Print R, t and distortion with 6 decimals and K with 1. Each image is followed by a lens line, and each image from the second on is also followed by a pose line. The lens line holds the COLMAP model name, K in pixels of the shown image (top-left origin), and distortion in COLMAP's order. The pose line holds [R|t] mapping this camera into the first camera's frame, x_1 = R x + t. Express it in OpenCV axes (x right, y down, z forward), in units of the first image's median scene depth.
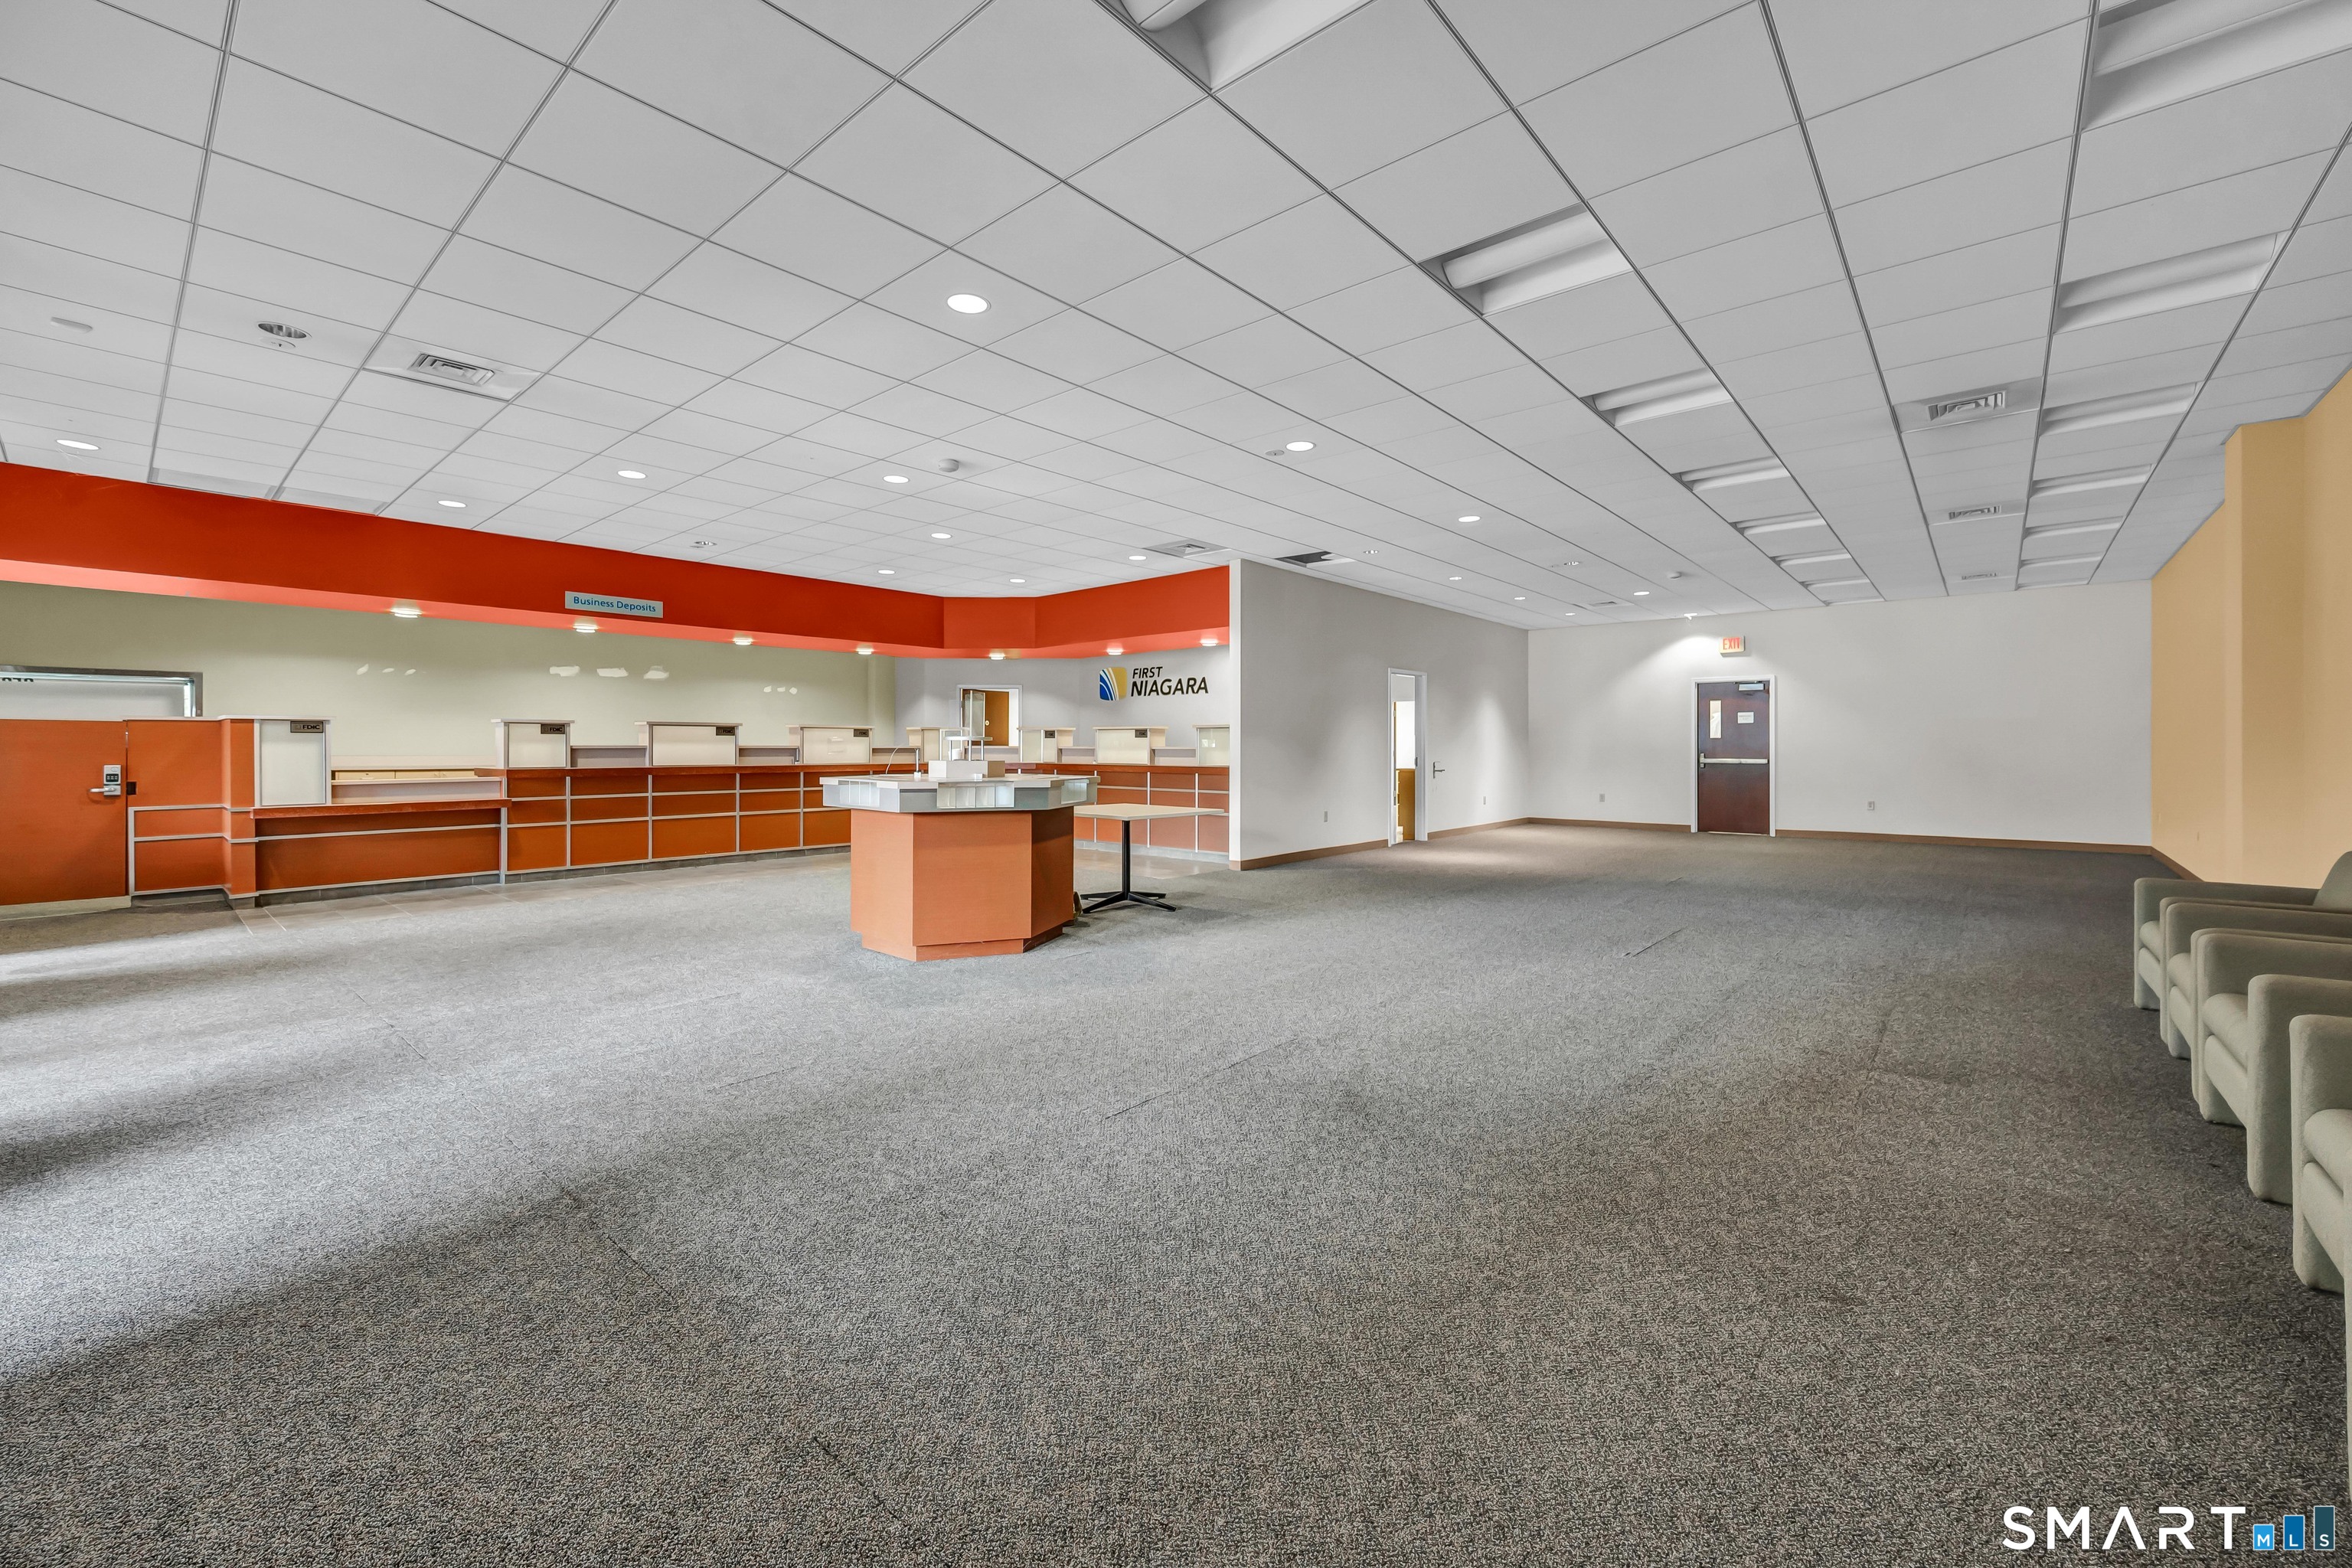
lens RADIAL K [[946.9, 0, 1165.7], [0, 946.9, 743.8], [0, 0, 1]] dist [-0.005332, 0.000991]
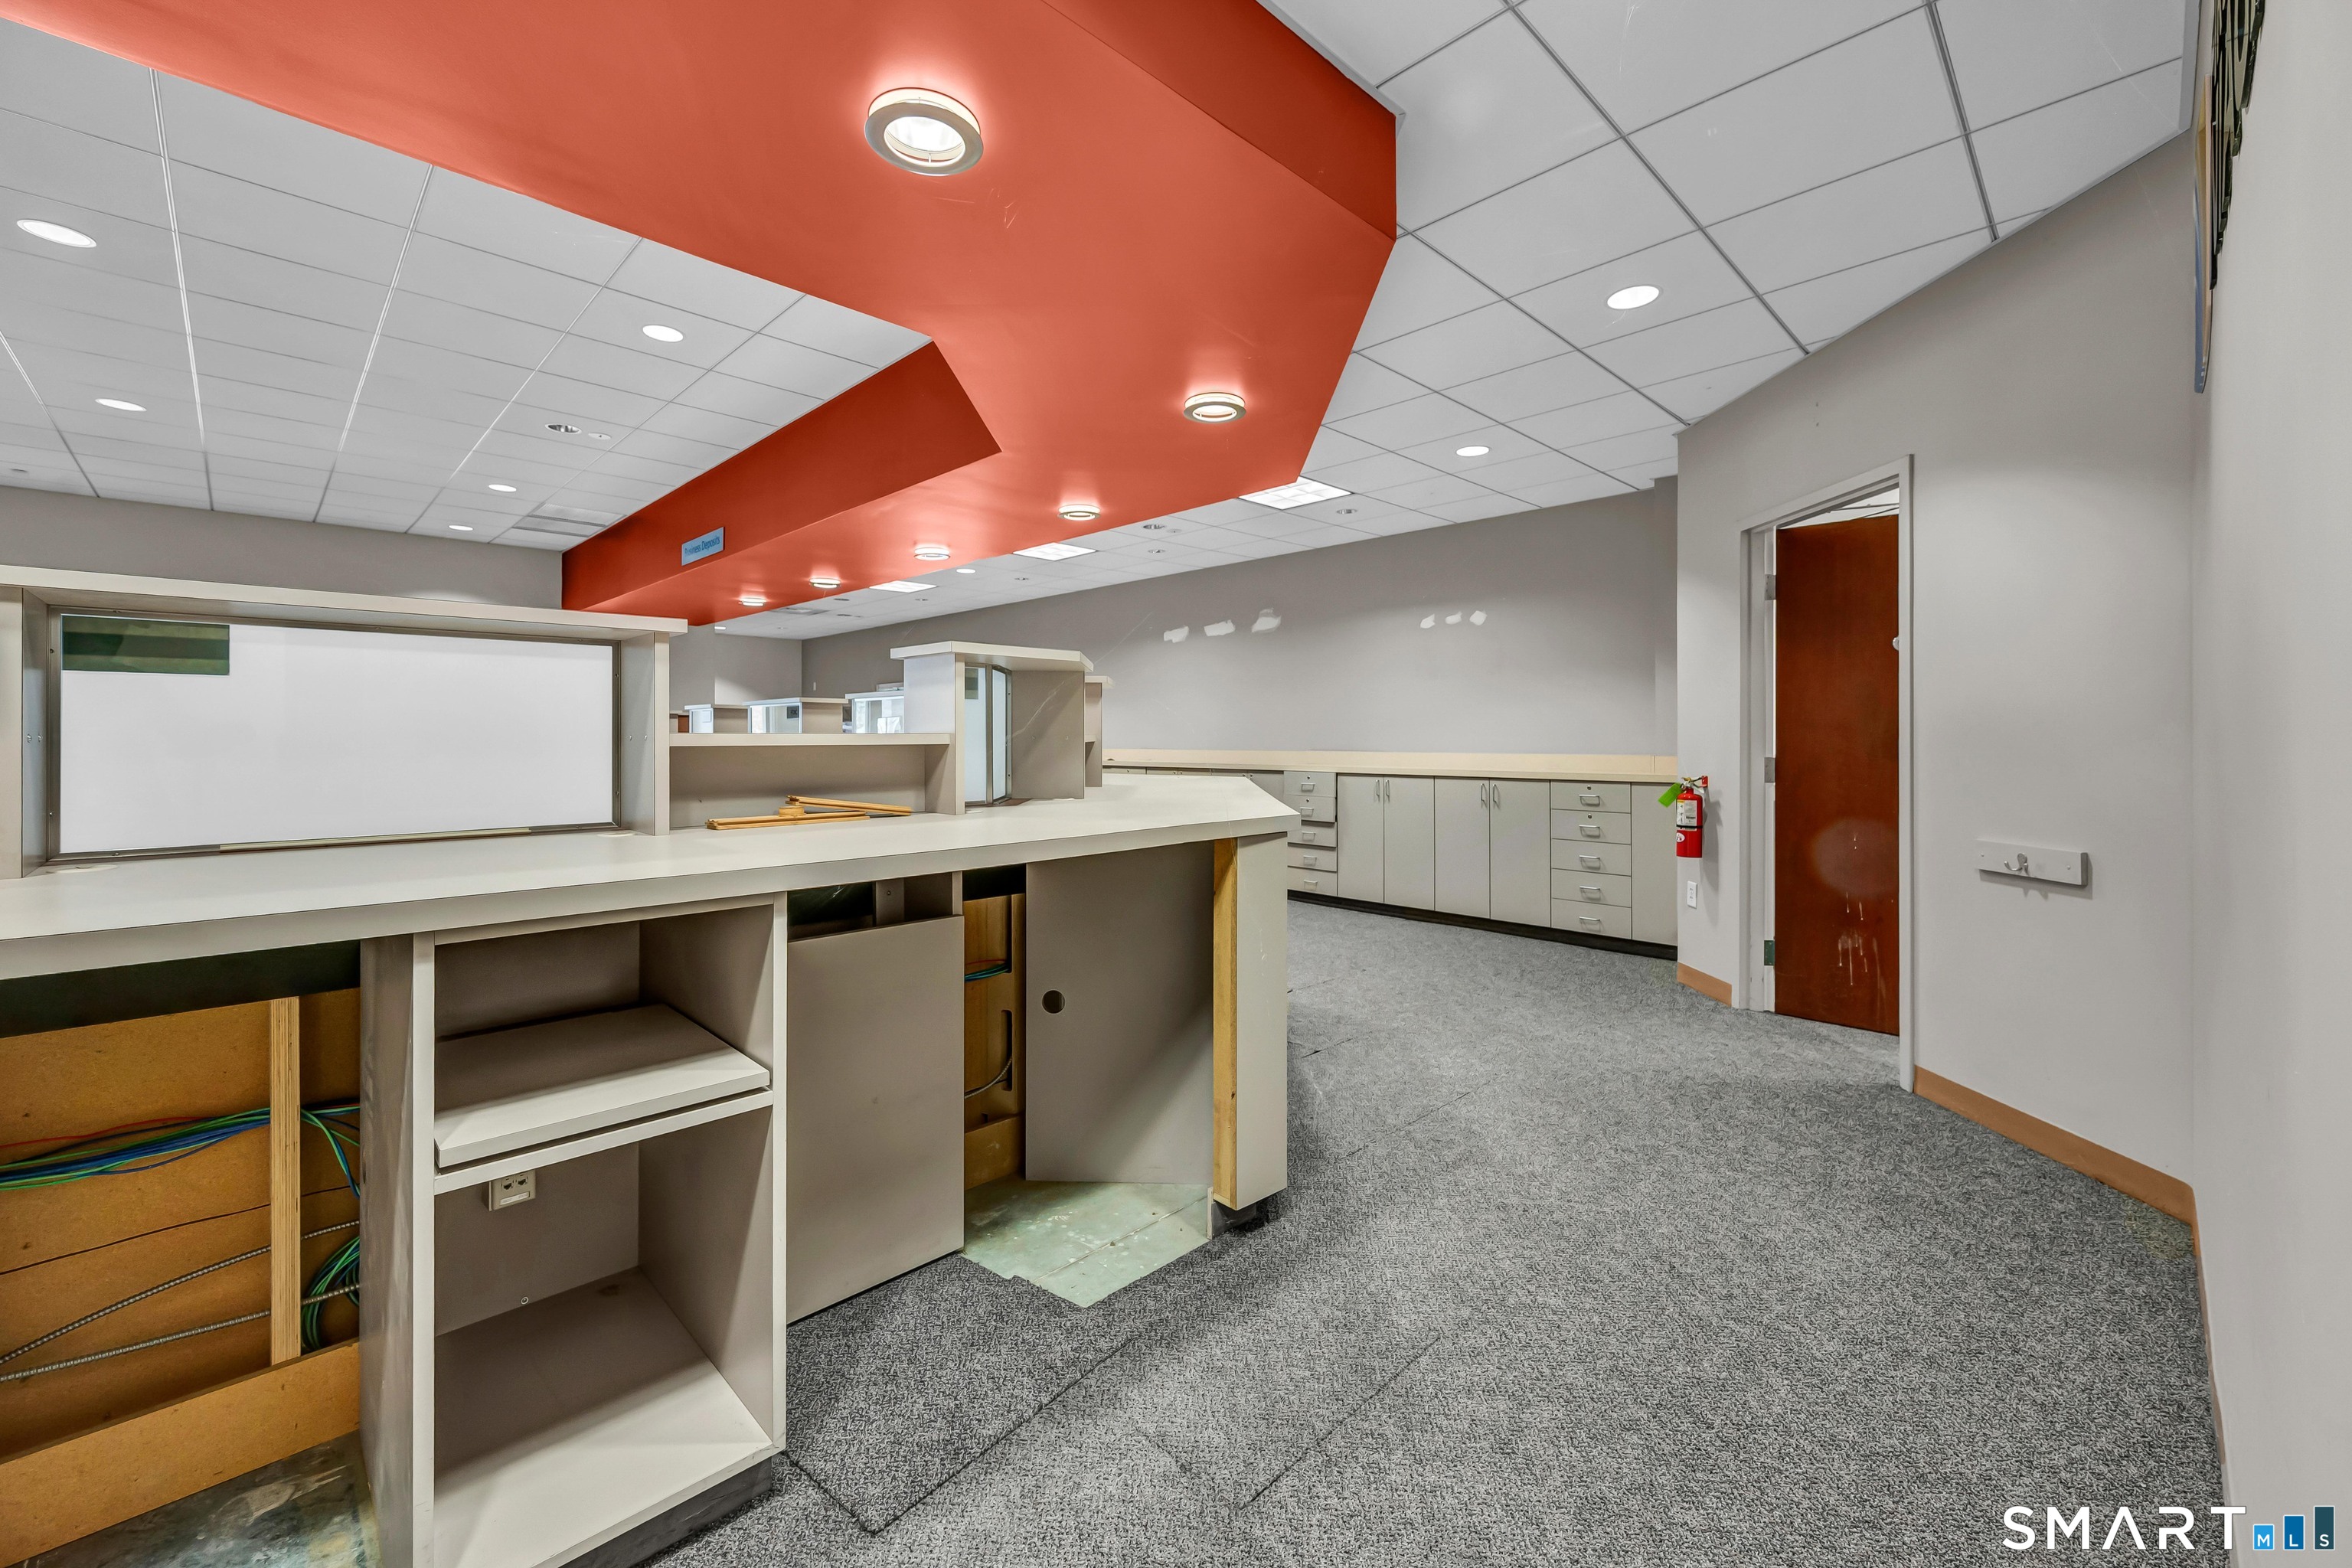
lens RADIAL K [[946.9, 0, 1155.0], [0, 946.9, 748.7], [0, 0, 1]] dist [-0.005332, 0.000991]
pose [[-0.074132, 0.005608, -0.997233, 0.131135], [-0.000672, 0.999984, 0.005674, 0.009512], [0.997248, 0.001091, -0.074127, 1.281539]]
